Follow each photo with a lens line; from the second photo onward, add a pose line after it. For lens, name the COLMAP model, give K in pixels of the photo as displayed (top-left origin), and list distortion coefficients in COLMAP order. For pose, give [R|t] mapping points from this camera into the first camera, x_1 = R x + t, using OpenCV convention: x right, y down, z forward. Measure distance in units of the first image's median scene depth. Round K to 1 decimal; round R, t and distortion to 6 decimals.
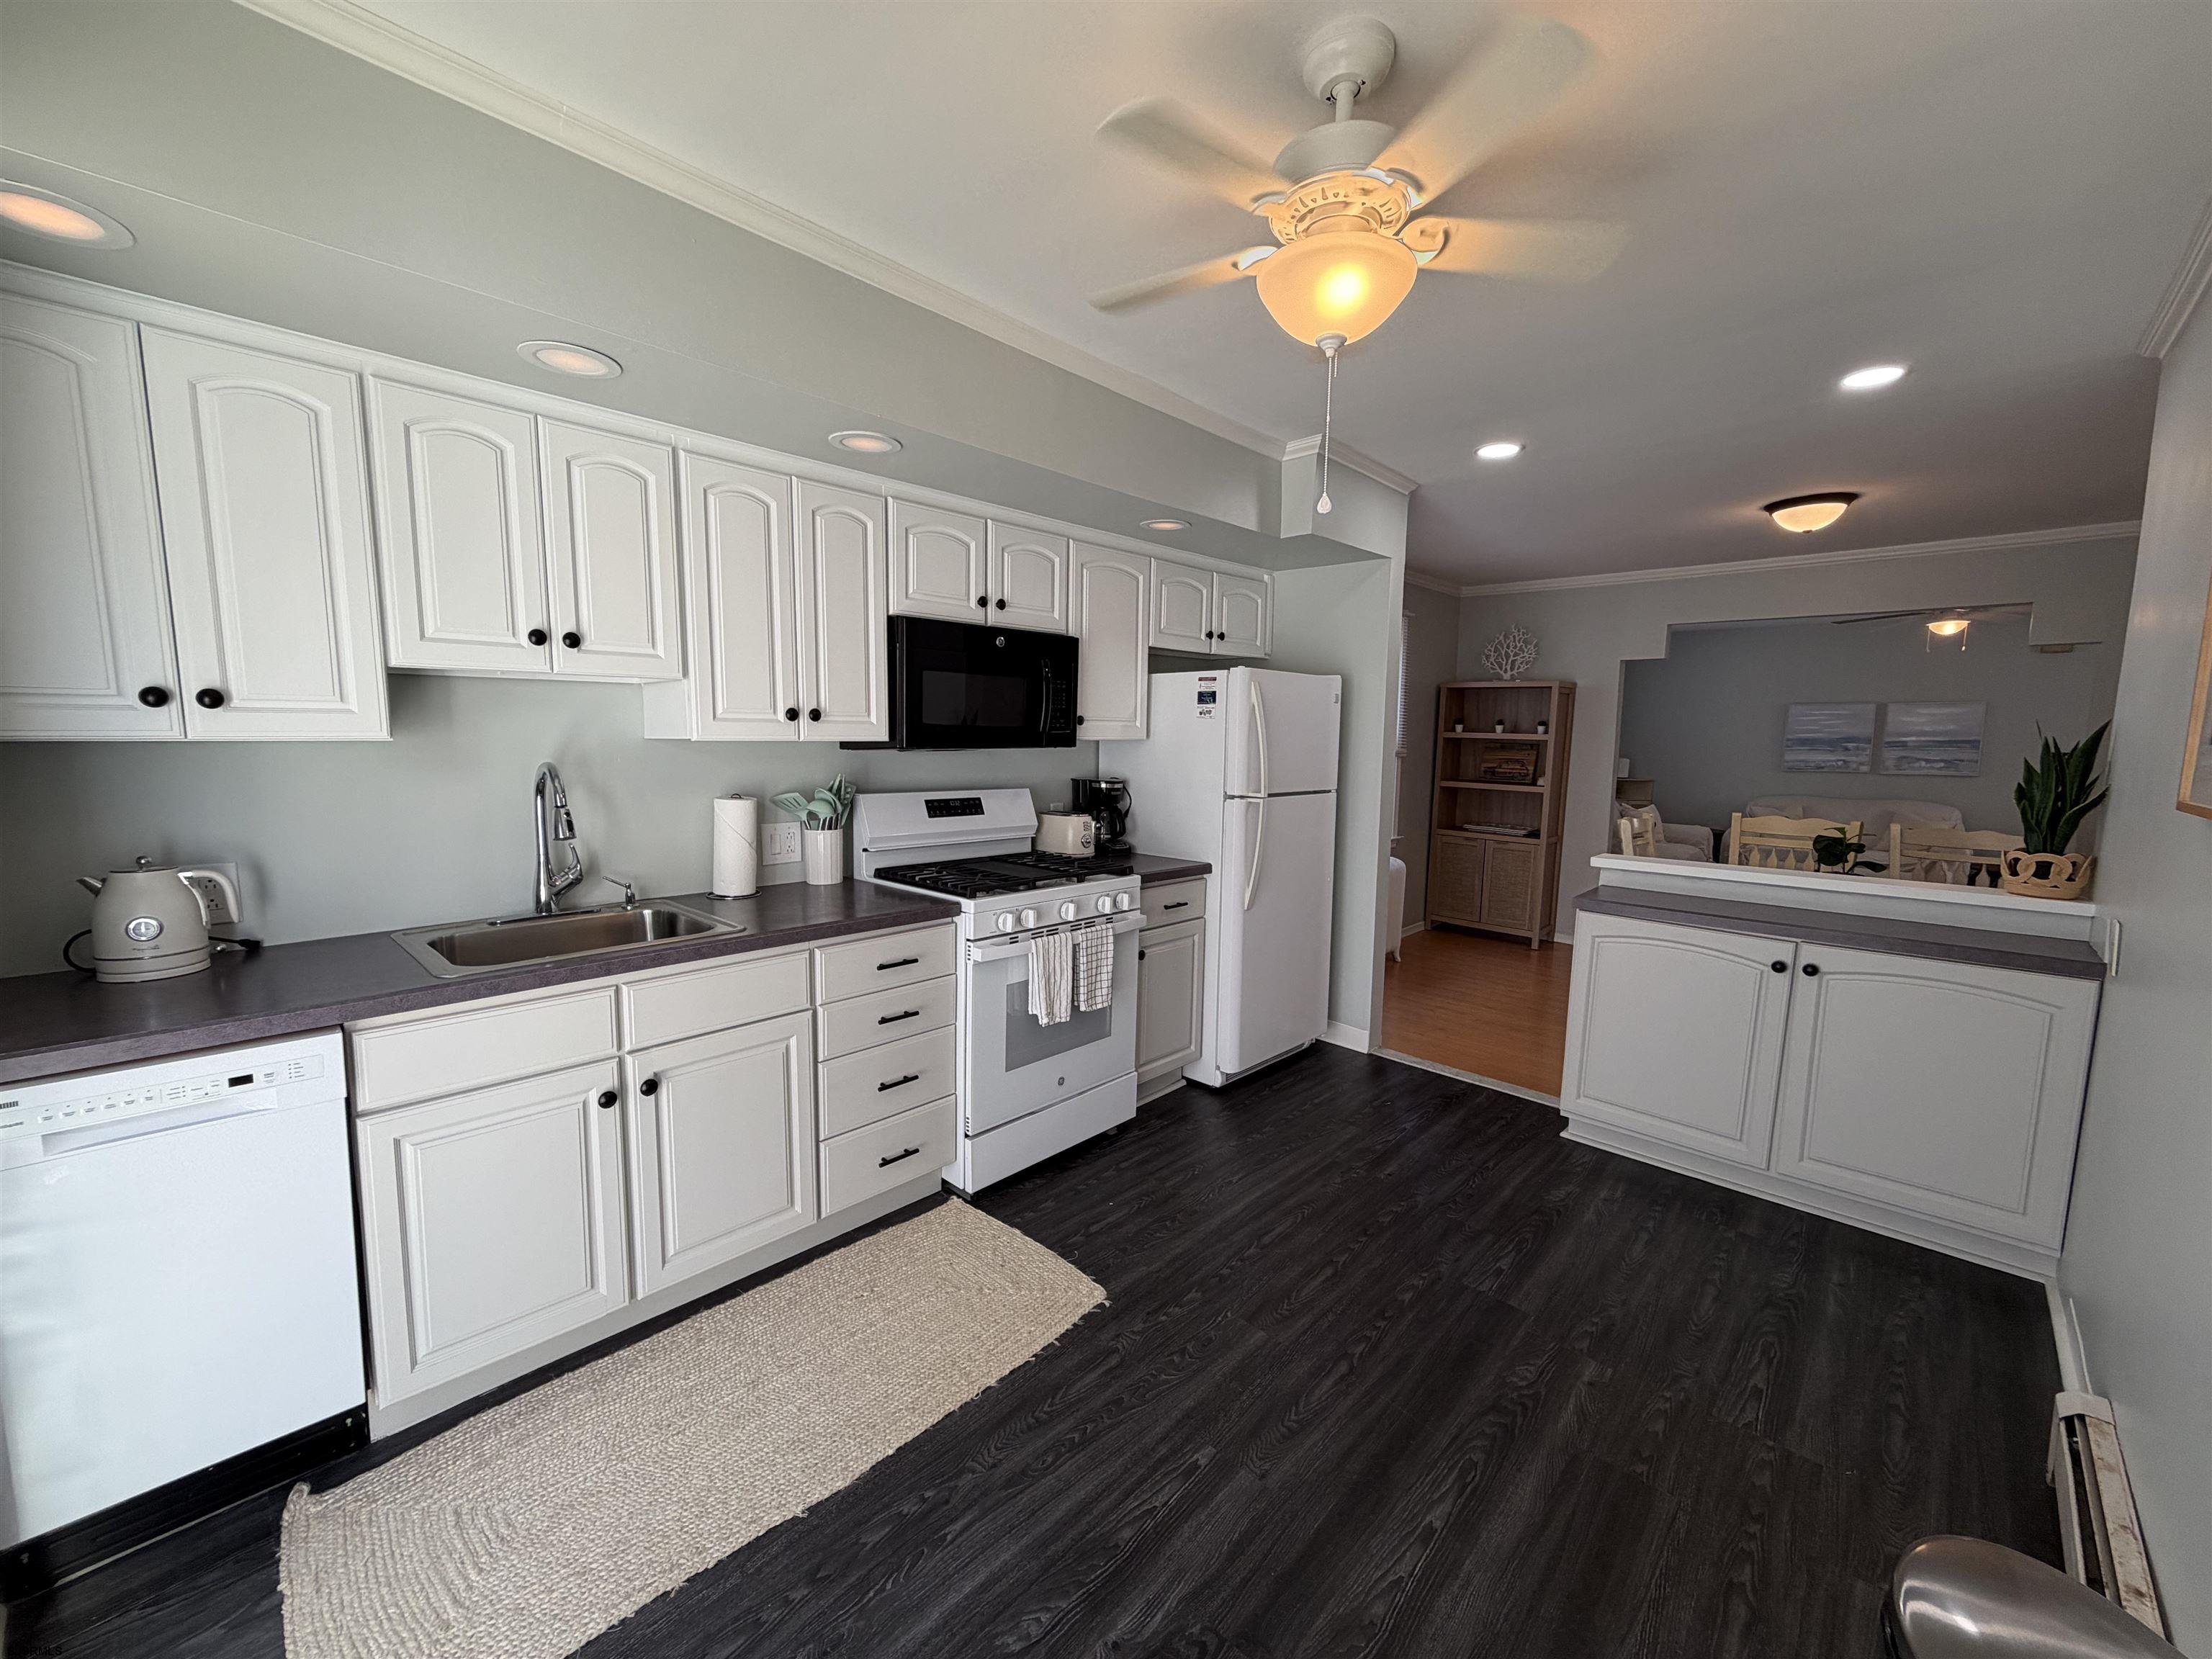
lens RADIAL K [[882.3, 0, 1093.3], [0, 882.3, 834.7], [0, 0, 1]] dist [-0.000338, 0.000003]
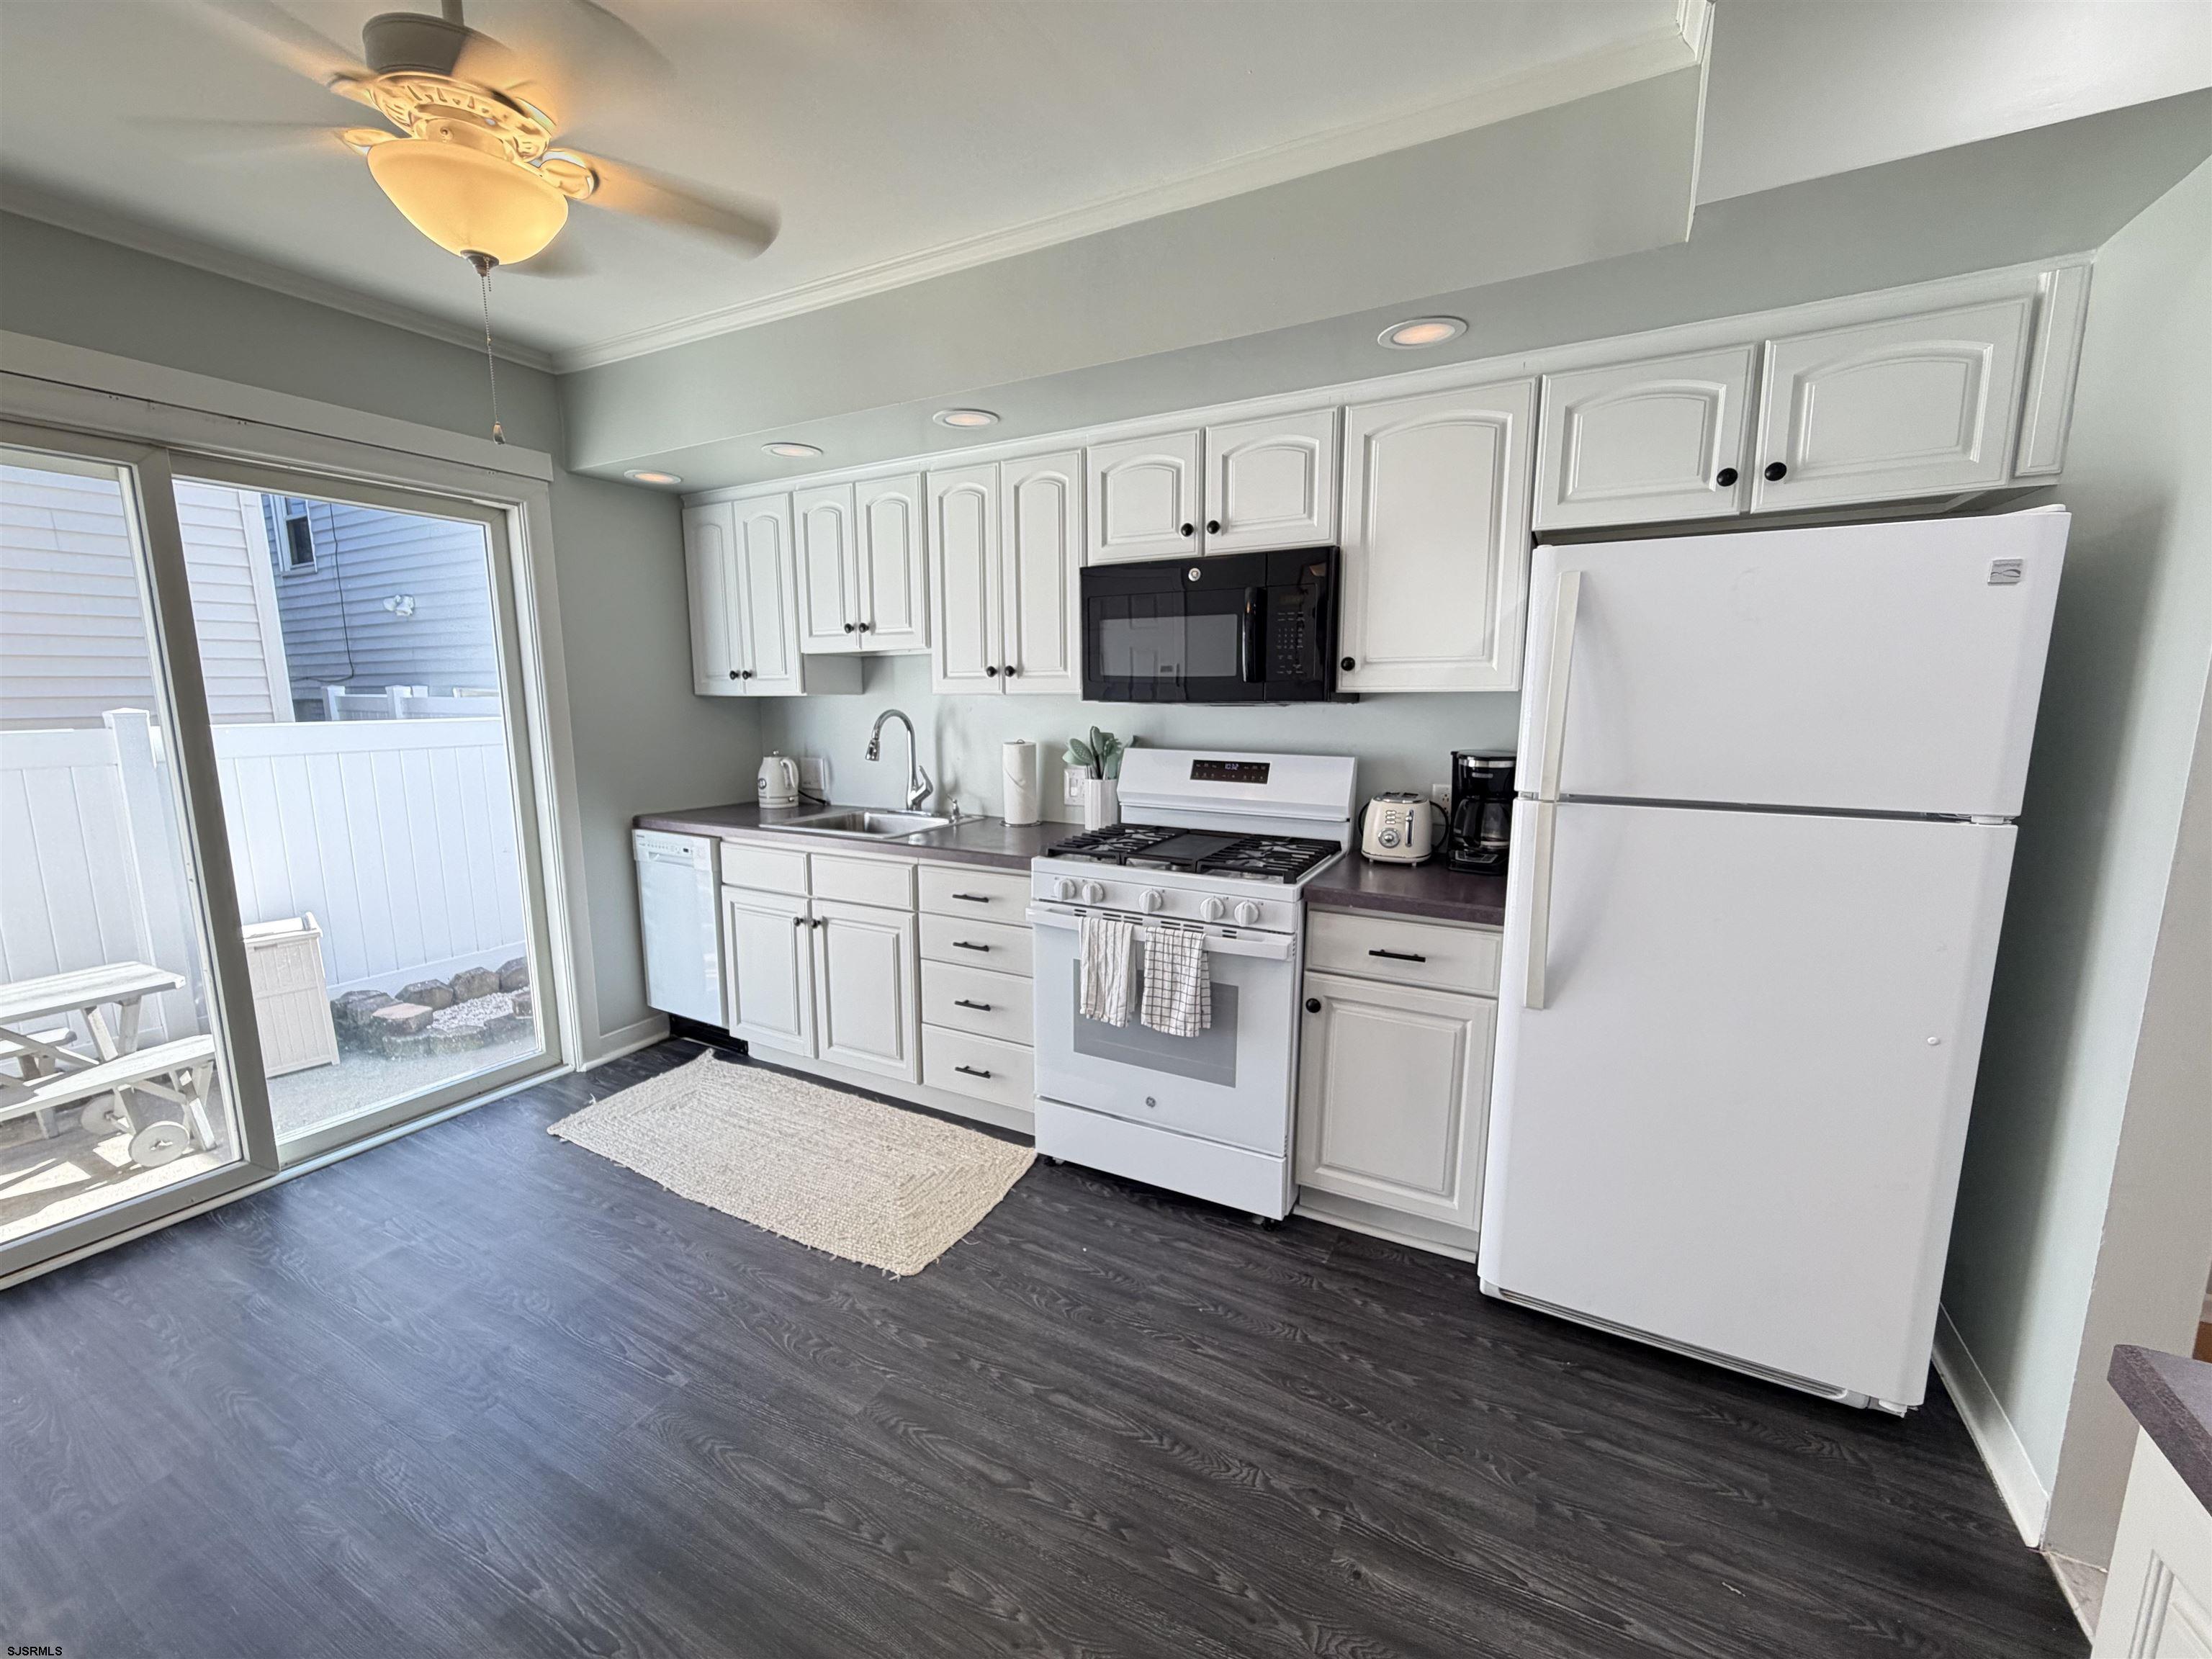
lens RADIAL K [[882.3, 0, 1097.9], [0, 882.3, 833.7], [0, 0, 1]] dist [-0.000338, 0.000003]
pose [[0.263733, 0.142428, -0.954023, 0.747423], [-0.104198, 0.987458, 0.118615, -0.068919], [0.958951, 0.068125, 0.275266, 0.738477]]
